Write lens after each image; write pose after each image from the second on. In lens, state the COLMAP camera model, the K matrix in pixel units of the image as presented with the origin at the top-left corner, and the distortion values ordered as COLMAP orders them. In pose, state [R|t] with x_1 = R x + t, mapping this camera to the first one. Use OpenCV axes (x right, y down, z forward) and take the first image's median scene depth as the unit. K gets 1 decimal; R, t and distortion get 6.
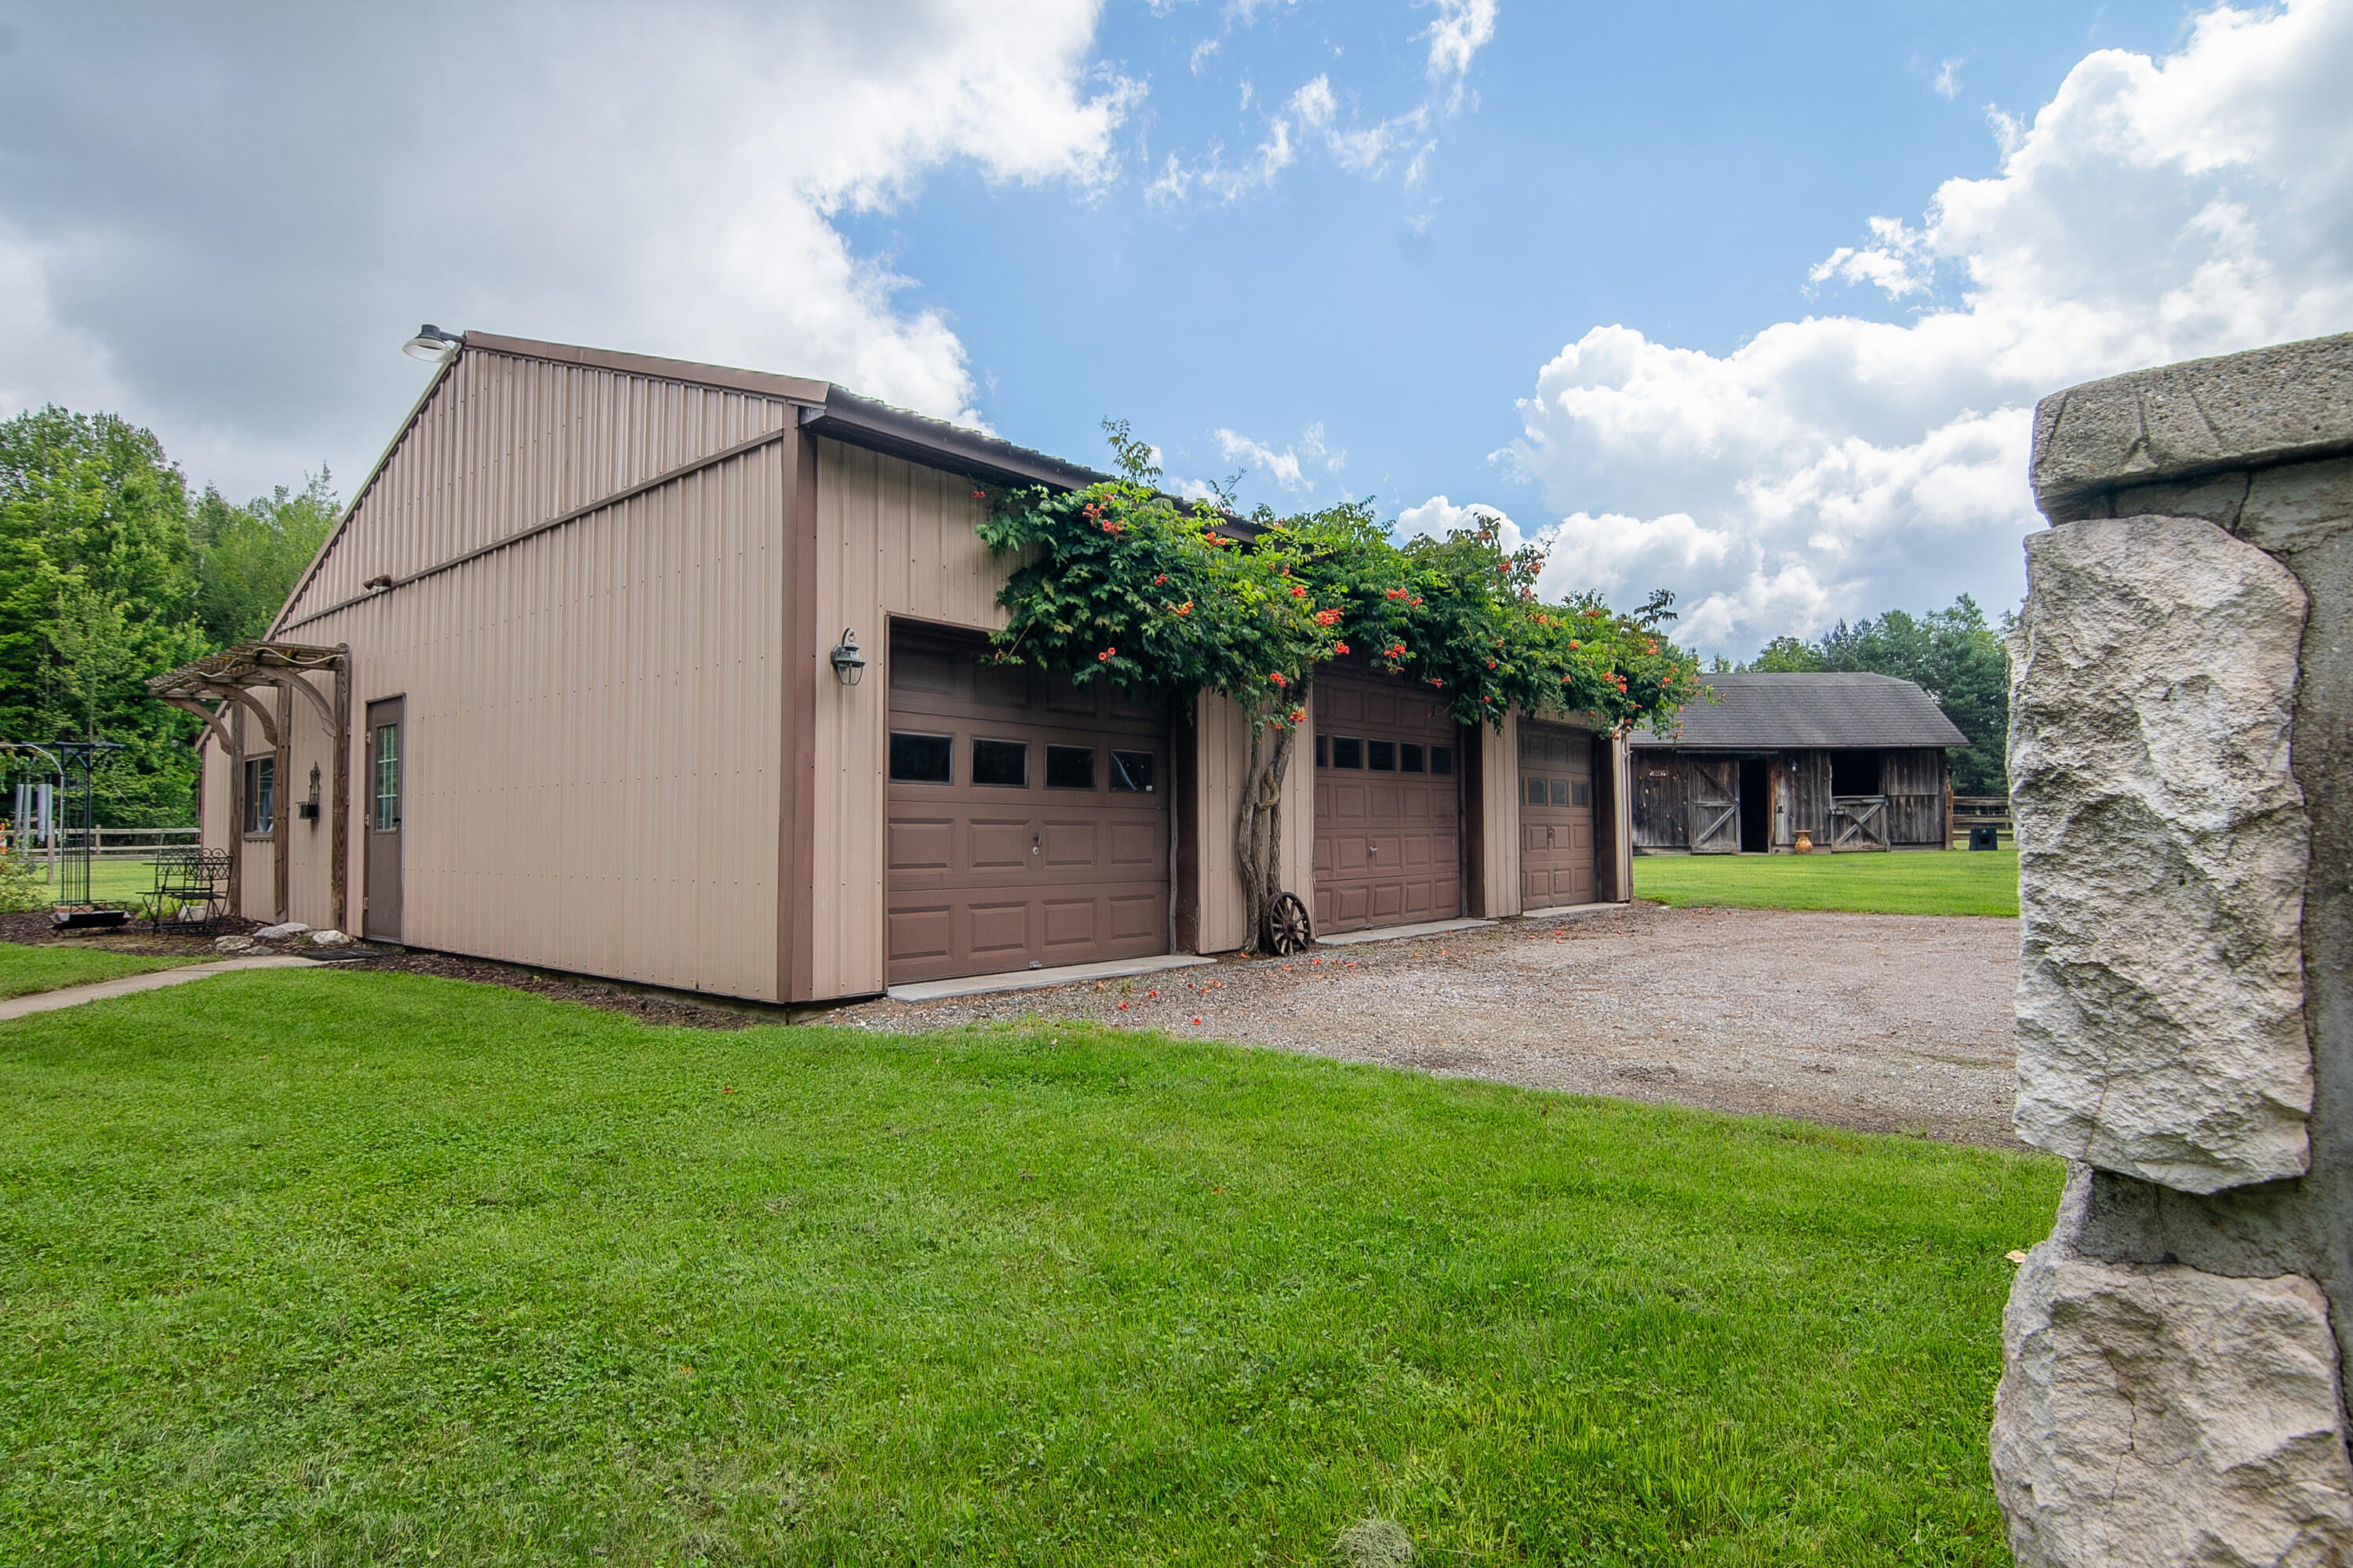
lens RADIAL K [[1156.6, 0, 1175.8], [0, 1156.6, 795.8], [0, 0, 1]] dist [-0.023331, -0.000529]
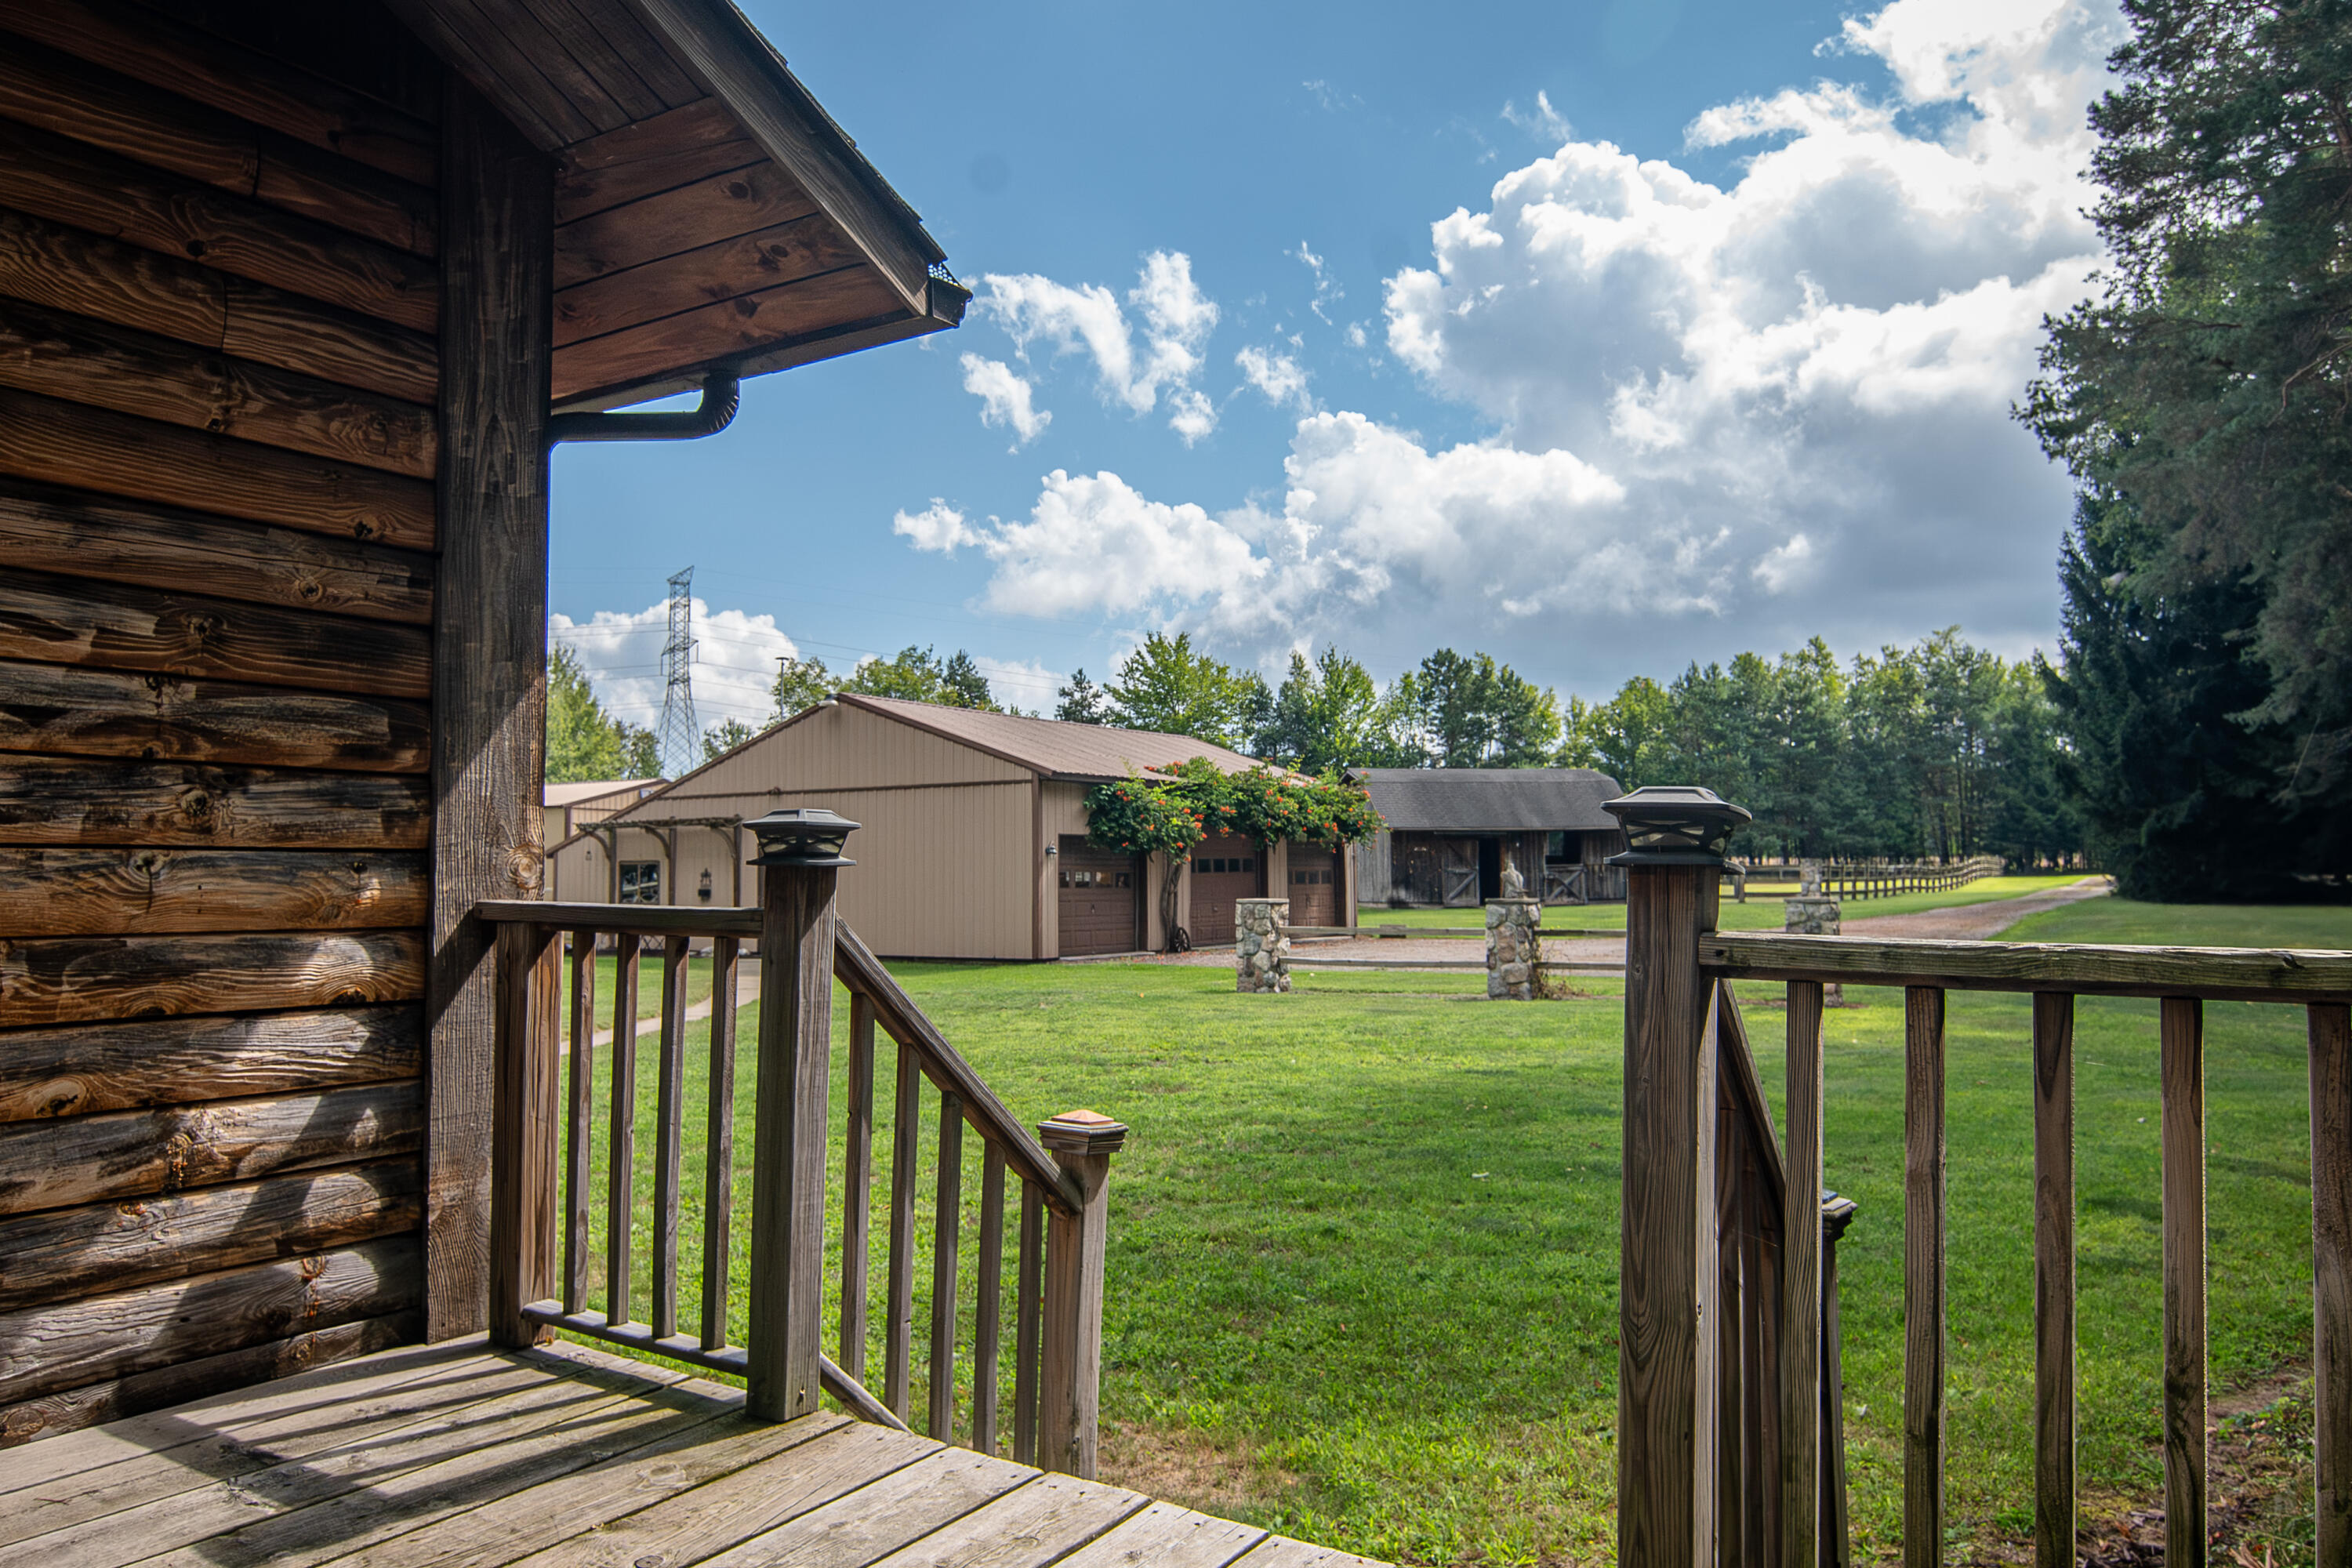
lens RADIAL K [[1630.5, 0, 1173.6], [0, 1630.5, 781.7], [0, 0, 1]] dist [-0.011648, -0.002053]
pose [[0.989977, 0.005770, 0.141112, -0.295164], [-0.002294, 0.999690, -0.024780, -0.100522], [-0.141211, 0.024208, 0.989684, -1.758825]]
